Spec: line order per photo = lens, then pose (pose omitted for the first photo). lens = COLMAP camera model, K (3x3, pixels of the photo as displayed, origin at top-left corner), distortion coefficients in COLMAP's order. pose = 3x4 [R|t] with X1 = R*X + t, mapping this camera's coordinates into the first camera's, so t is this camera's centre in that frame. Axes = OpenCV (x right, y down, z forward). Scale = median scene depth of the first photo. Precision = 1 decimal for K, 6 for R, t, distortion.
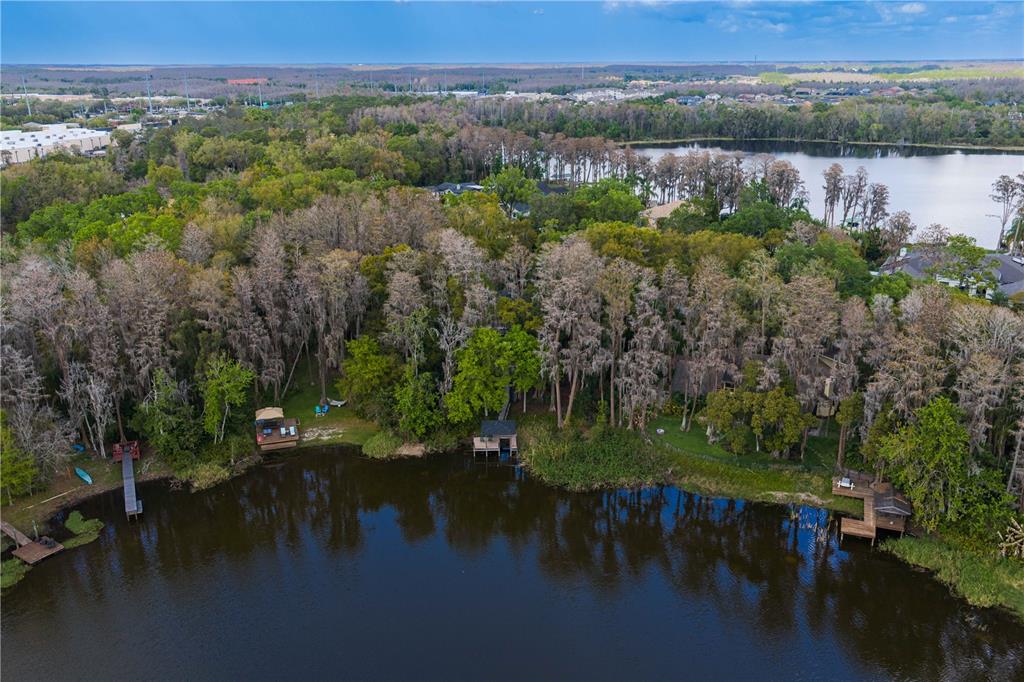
lens RADIAL K [[849.1, 0, 511.7], [0, 849.1, 344.7], [0, 0, 1]] dist [0.046478, -0.066070]
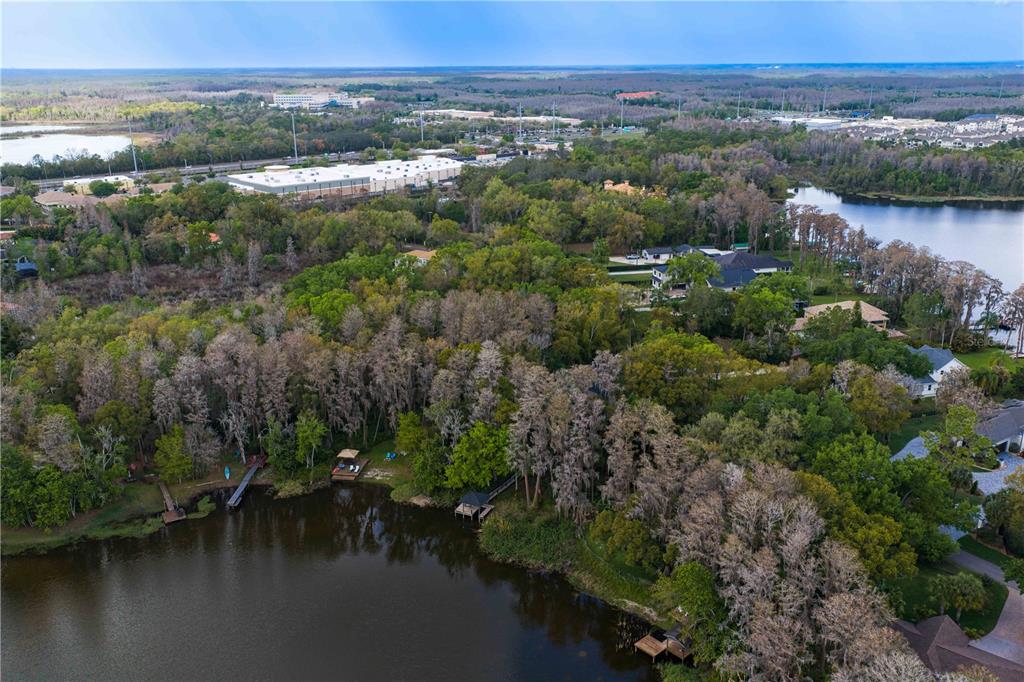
lens RADIAL K [[849.1, 0, 514.8], [0, 849.1, 339.3], [0, 0, 1]] dist [0.046478, -0.066070]
pose [[0.893298, 0.141315, -0.426672, 0.577237], [-0.141800, 0.989415, 0.030820, -0.202530], [0.426512, 0.032970, 0.903881, -0.200268]]
